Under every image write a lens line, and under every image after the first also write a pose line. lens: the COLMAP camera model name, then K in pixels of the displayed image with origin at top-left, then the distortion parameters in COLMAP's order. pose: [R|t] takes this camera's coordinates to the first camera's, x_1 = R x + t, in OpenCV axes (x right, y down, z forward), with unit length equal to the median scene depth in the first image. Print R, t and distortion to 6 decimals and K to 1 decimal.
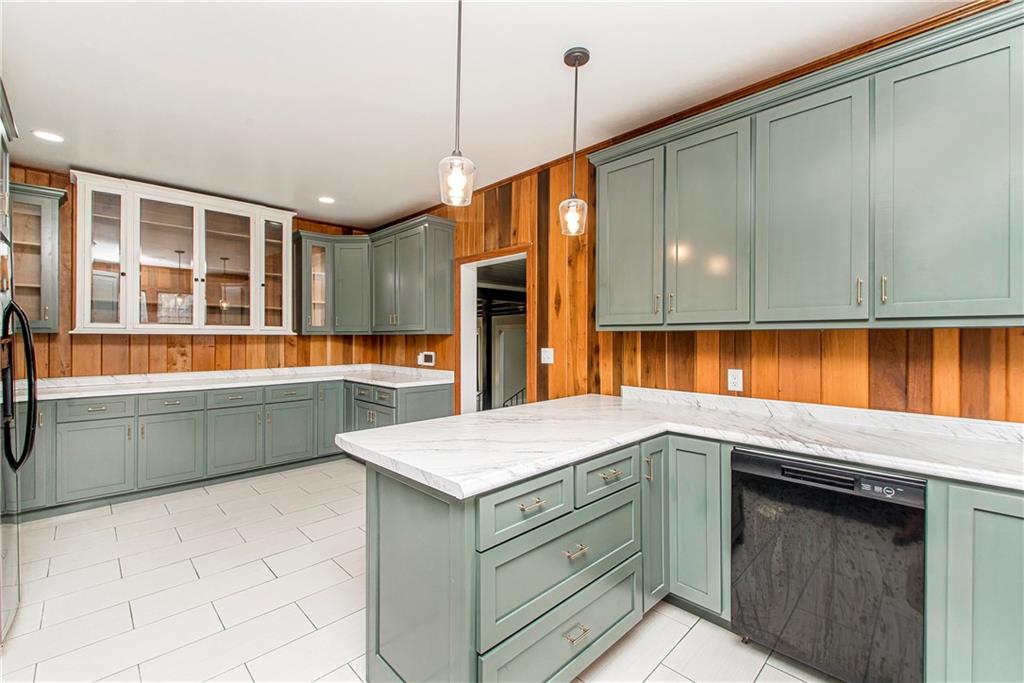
lens RADIAL K [[441.5, 0, 512.0], [0, 441.5, 337.2], [0, 0, 1]] dist [-0.001559, -0.000100]
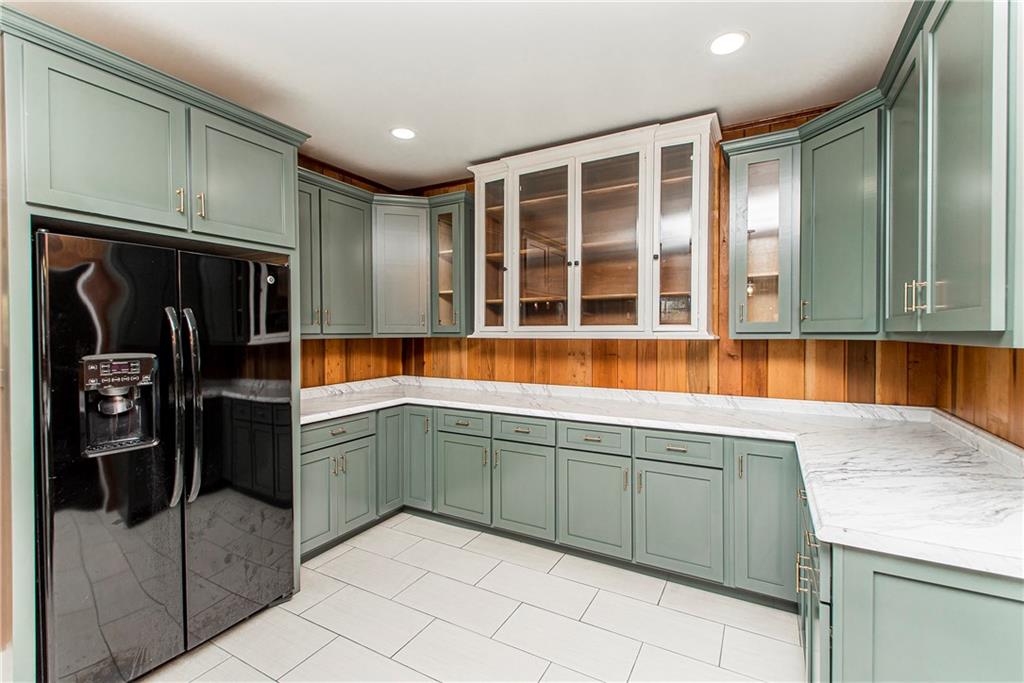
lens RADIAL K [[441.5, 0, 512.0], [0, 441.5, 337.2], [0, 0, 1]] dist [-0.001559, -0.000100]
pose [[0.270957, 0.006570, -0.962569, -0.028314], [0.001311, 0.999973, 0.007194, -0.010355], [0.962591, -0.003211, 0.270941, 0.518858]]
